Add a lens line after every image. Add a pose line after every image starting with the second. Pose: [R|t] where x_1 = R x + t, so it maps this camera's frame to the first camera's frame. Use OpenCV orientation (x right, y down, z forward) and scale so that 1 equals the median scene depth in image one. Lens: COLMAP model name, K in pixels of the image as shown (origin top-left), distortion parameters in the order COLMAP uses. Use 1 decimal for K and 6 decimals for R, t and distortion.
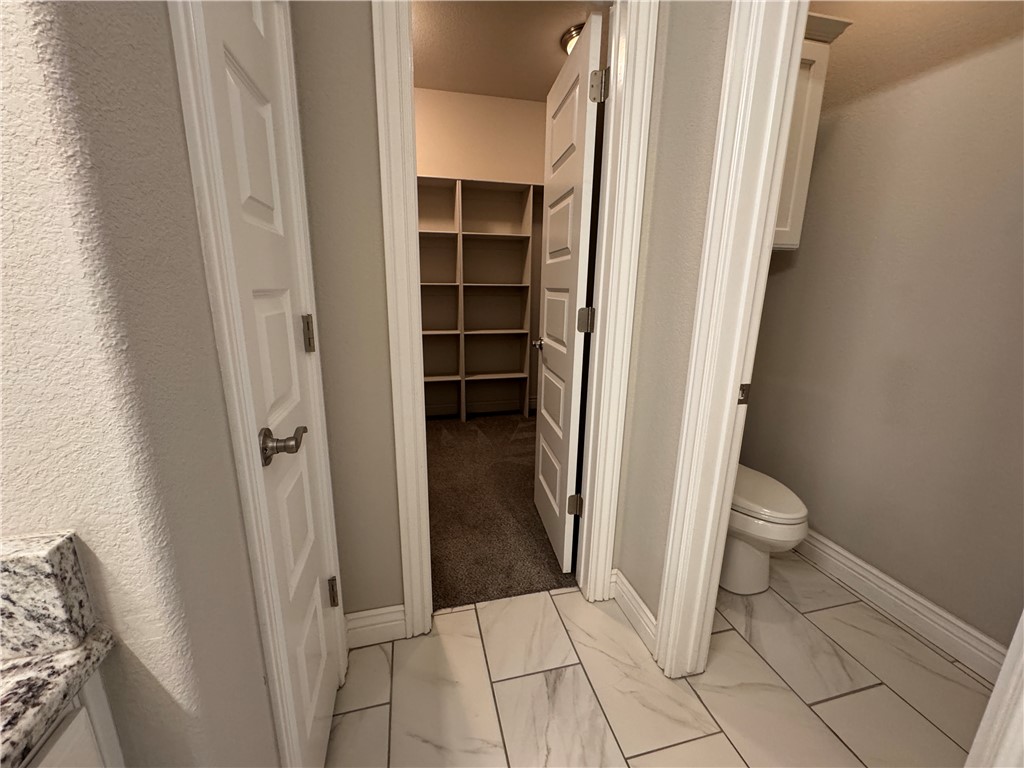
lens RADIAL K [[408.7, 0, 510.8], [0, 408.7, 385.4], [0, 0, 1]] dist [-0.004459, 0.000916]
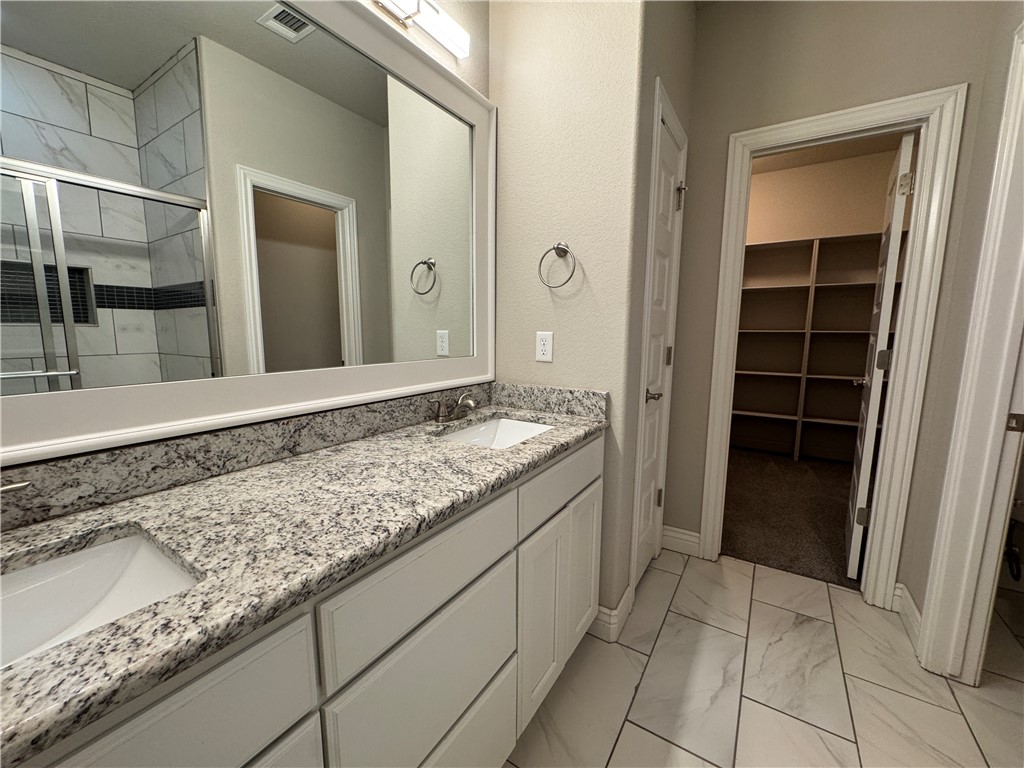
lens RADIAL K [[408.7, 0, 513.2], [0, 408.7, 383.9], [0, 0, 1]] dist [-0.004459, 0.000916]
pose [[0.686545, 0.088411, -0.721693, 0.264604], [-0.170629, 0.984452, -0.041719, 0.133379], [0.706783, 0.151784, 0.690955, -0.546373]]
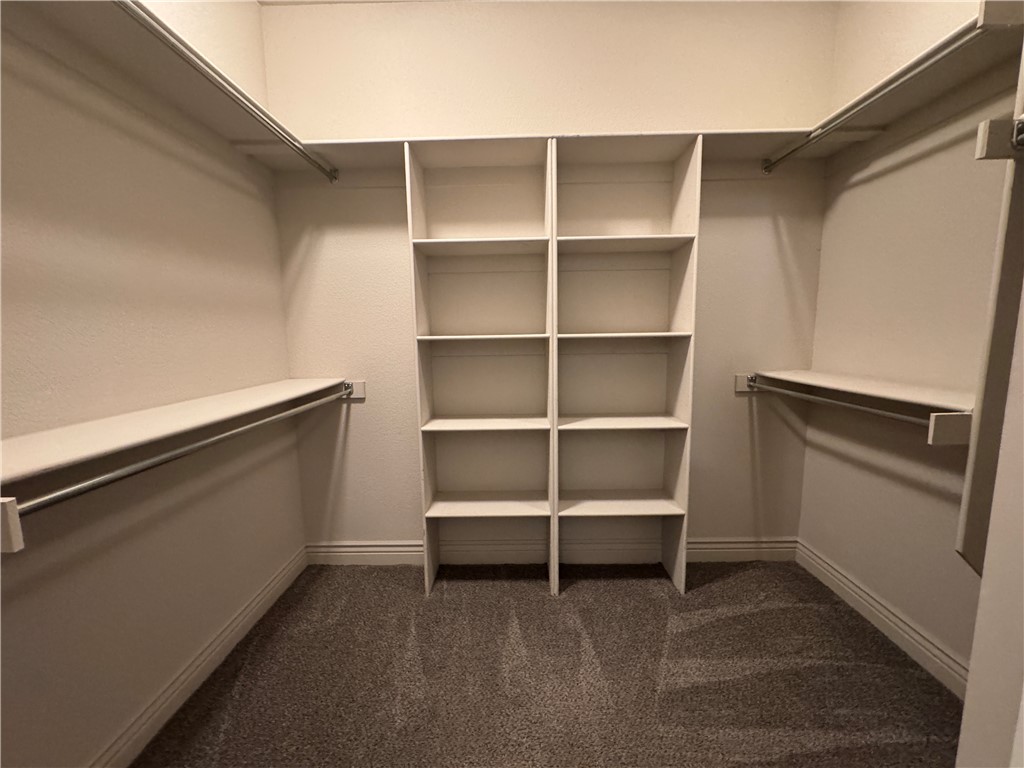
lens RADIAL K [[408.7, 0, 511.3], [0, 408.7, 386.3], [0, 0, 1]] dist [-0.004459, 0.000916]
pose [[0.967211, 0.007273, -0.253872, -0.081908], [-0.034209, 0.994212, -0.101848, -0.256274], [0.251662, 0.107193, 0.961861, 0.984243]]
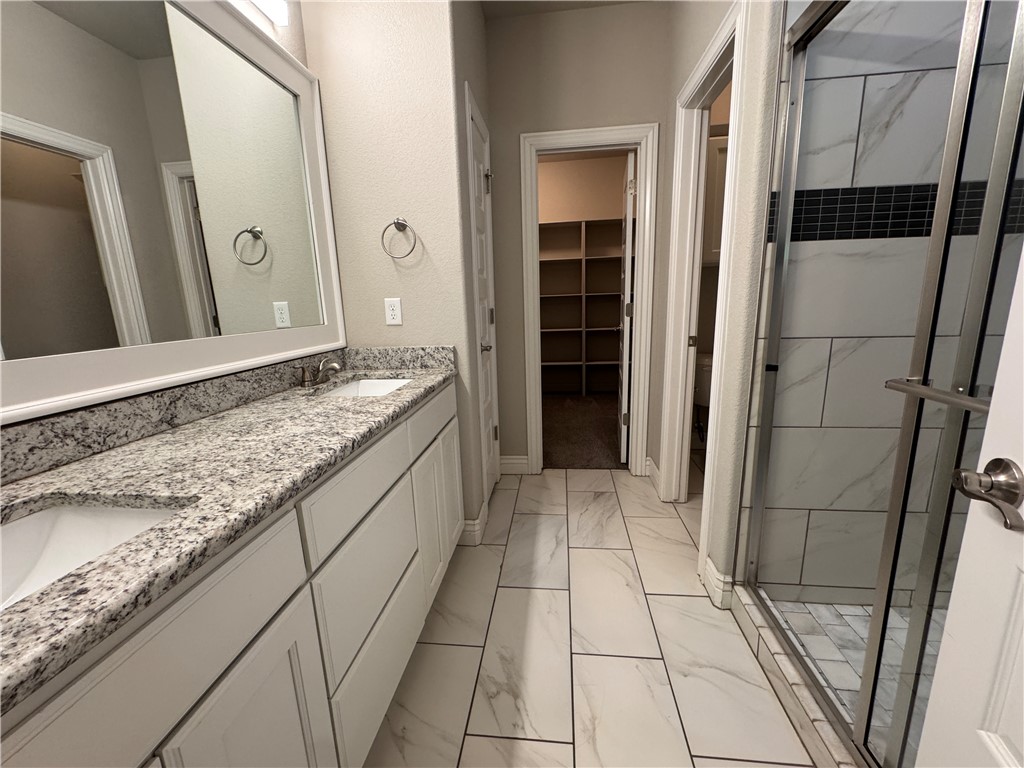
lens RADIAL K [[408.7, 0, 512.1], [0, 408.7, 384.7], [0, 0, 1]] dist [-0.004459, 0.000916]
pose [[0.935507, 0.028246, -0.352177, 0.293734], [-0.039404, 0.998922, -0.024552, 0.201716], [0.351104, 0.036846, 0.935611, -0.736716]]
